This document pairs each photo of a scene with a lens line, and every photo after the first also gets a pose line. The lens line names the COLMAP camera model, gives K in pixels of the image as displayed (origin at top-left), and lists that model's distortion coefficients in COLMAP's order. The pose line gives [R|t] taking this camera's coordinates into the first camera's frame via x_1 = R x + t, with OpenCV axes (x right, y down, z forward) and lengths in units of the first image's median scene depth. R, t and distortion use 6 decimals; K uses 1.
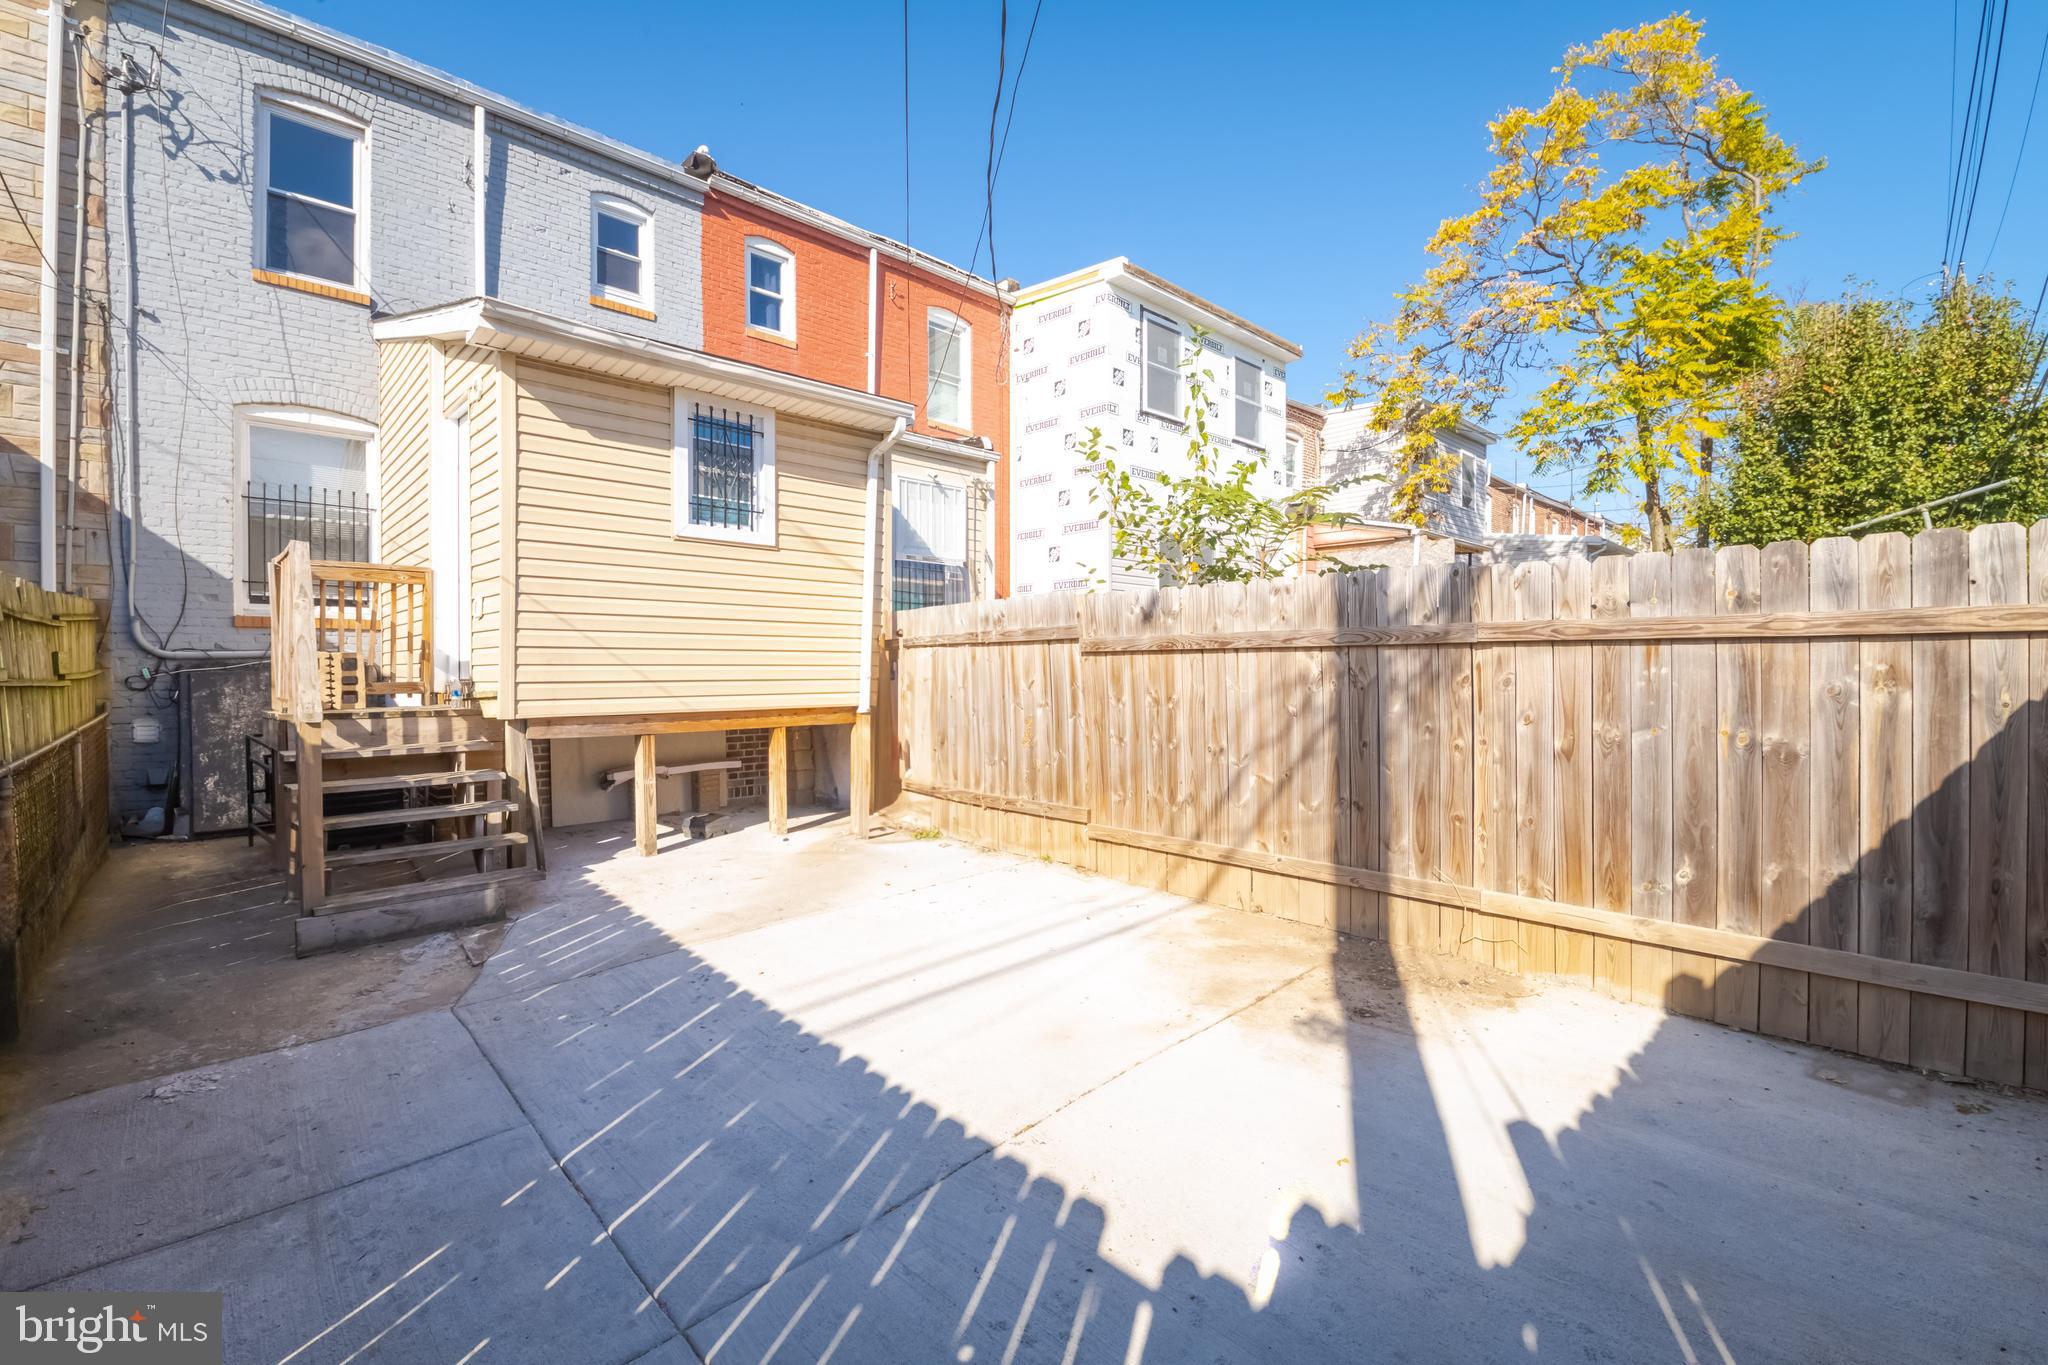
lens RADIAL K [[869.2, 0, 1035.6], [0, 869.2, 679.8], [0, 0, 1]] dist [-0.003873, -0.008512]
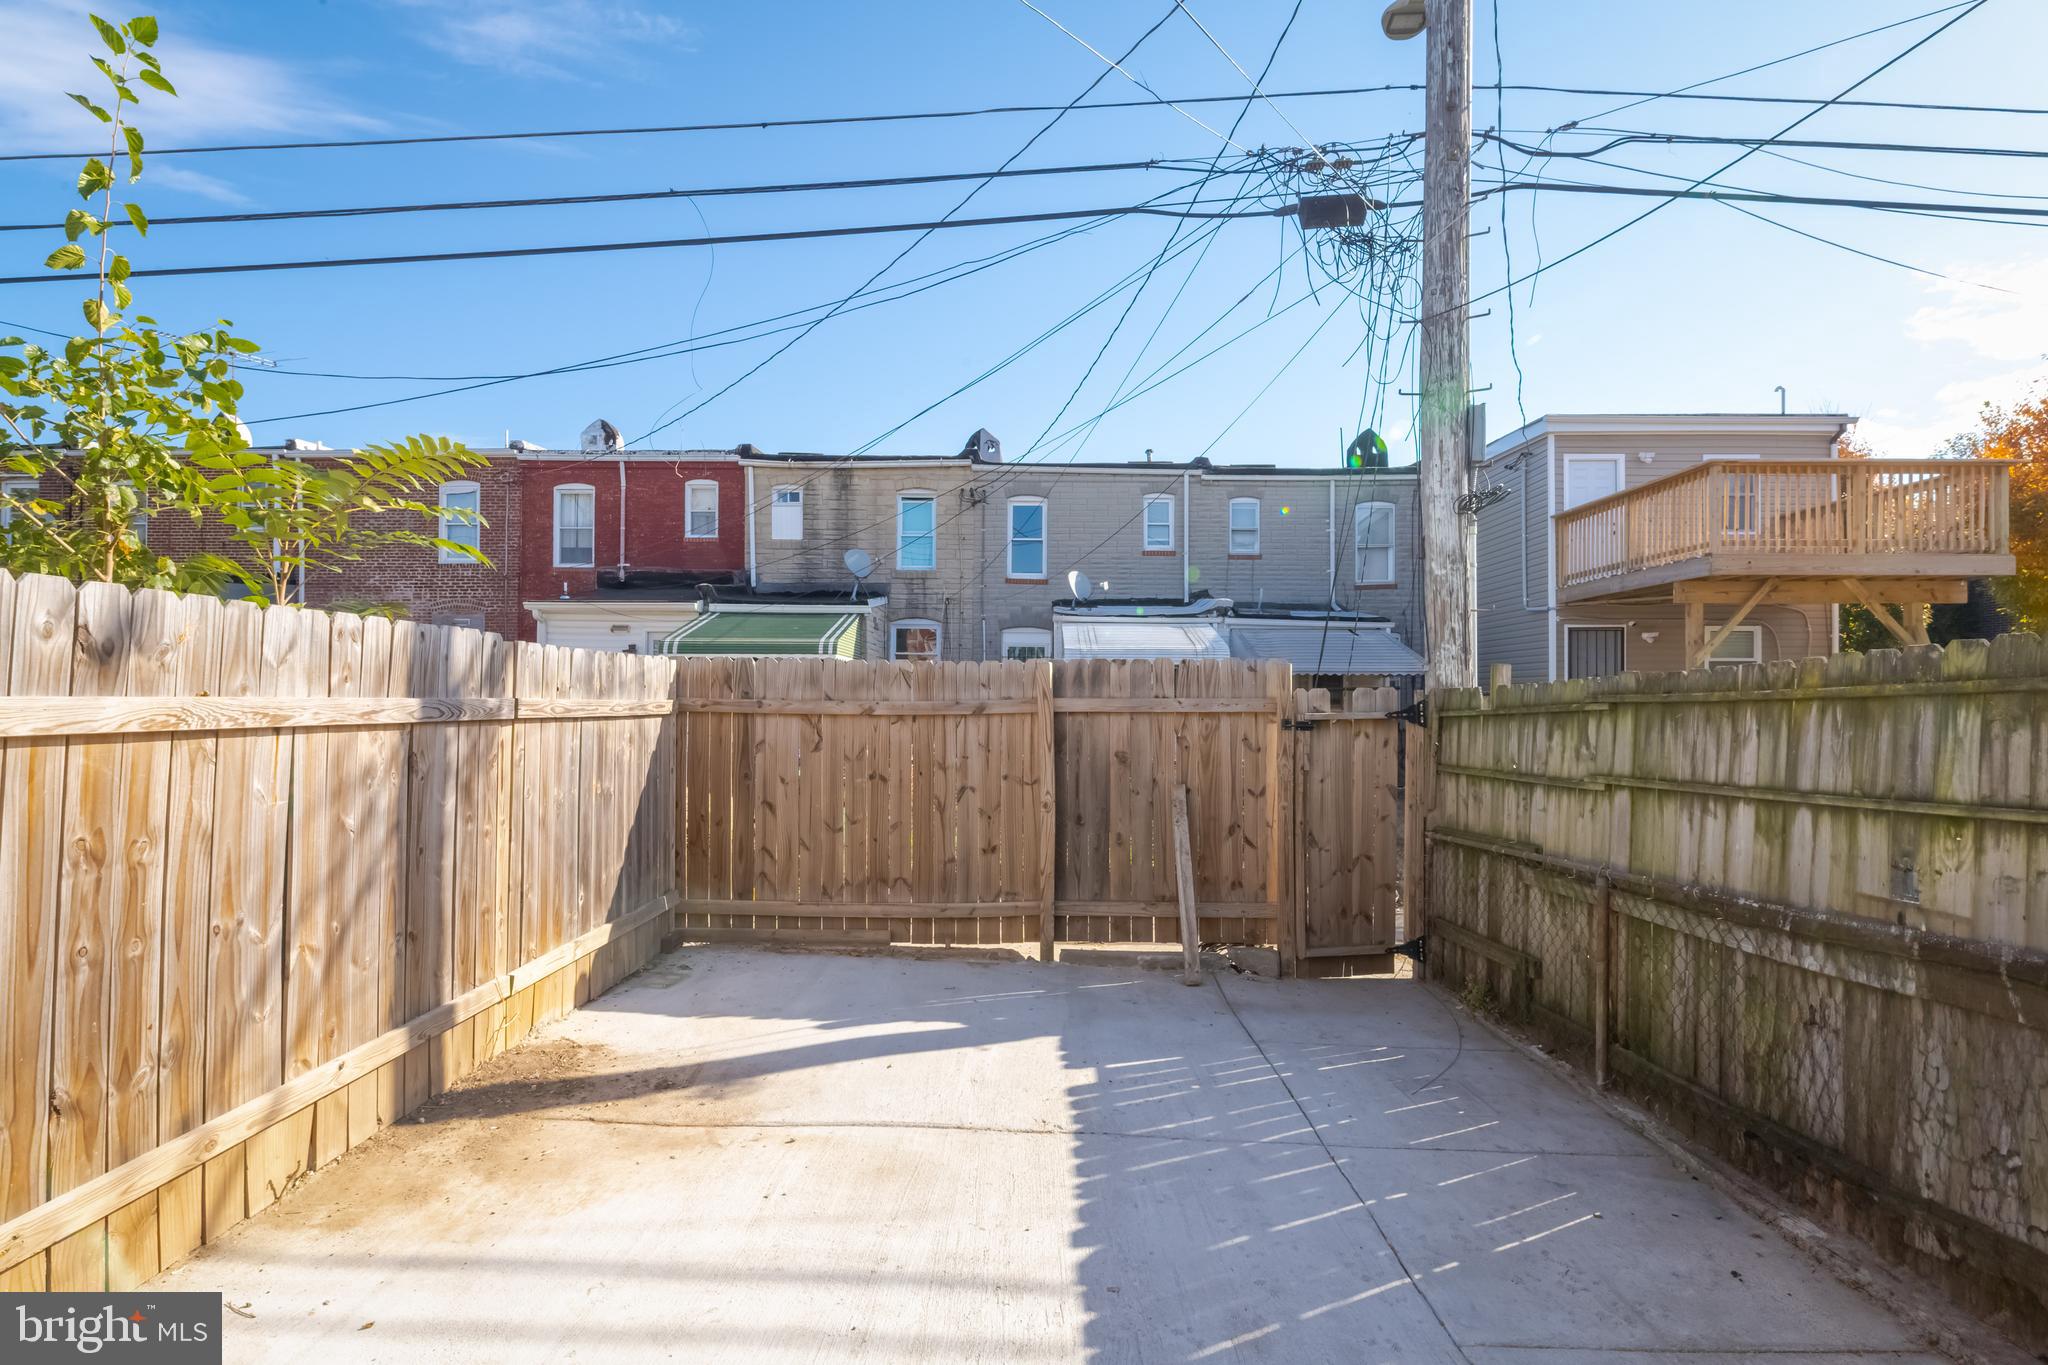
lens RADIAL K [[985.4, 0, 1033.3], [0, 985.4, 679.8], [0, 0, 1]] dist [0.005651, -0.009970]
pose [[-0.714051, 0.016753, 0.699893, -0.415181], [0.007911, 0.999843, -0.015861, -0.039761], [-0.700049, -0.005789, -0.714071, 0.841030]]
